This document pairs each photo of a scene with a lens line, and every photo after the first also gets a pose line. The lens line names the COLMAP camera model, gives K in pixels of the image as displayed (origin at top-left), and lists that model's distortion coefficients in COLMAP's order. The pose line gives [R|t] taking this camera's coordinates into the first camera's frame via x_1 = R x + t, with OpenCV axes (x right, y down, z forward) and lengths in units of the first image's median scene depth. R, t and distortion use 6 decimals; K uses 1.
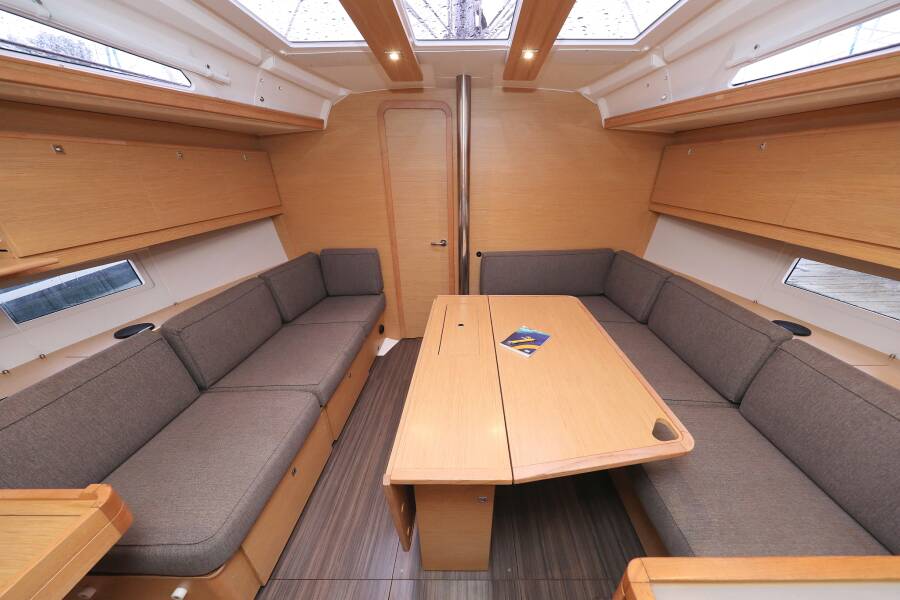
lens RADIAL K [[292.0, 0, 463.5], [0, 292.0, 313.5], [0, 0, 1]] dist [0.001171, -0.000503]
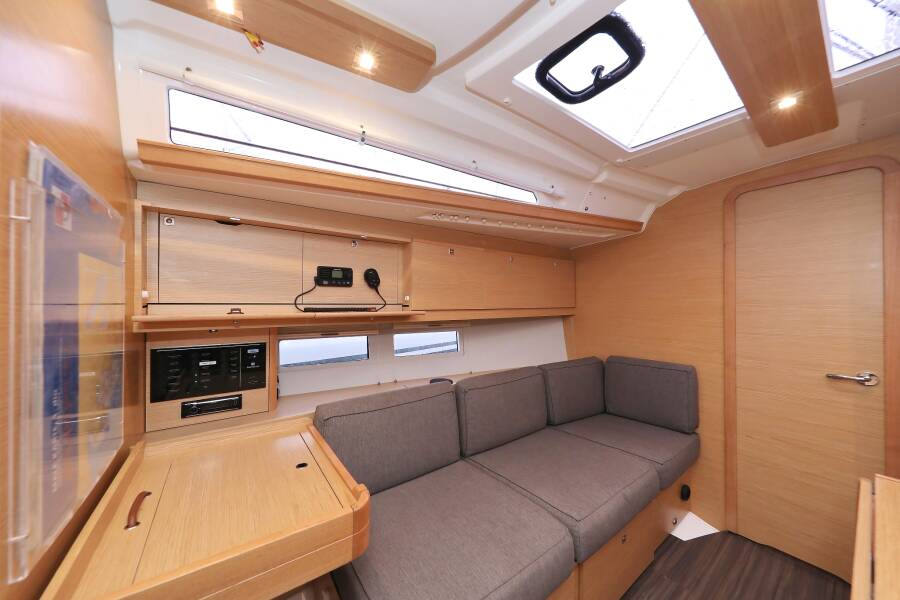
lens RADIAL K [[292.0, 0, 423.6], [0, 292.0, 303.0], [0, 0, 1]] dist [0.001171, -0.000503]
pose [[0.558938, -0.000877, -0.829209, -0.130833], [-0.364796, 0.897771, -0.246844, 0.083679], [0.744656, 0.440462, 0.501478, 0.160661]]
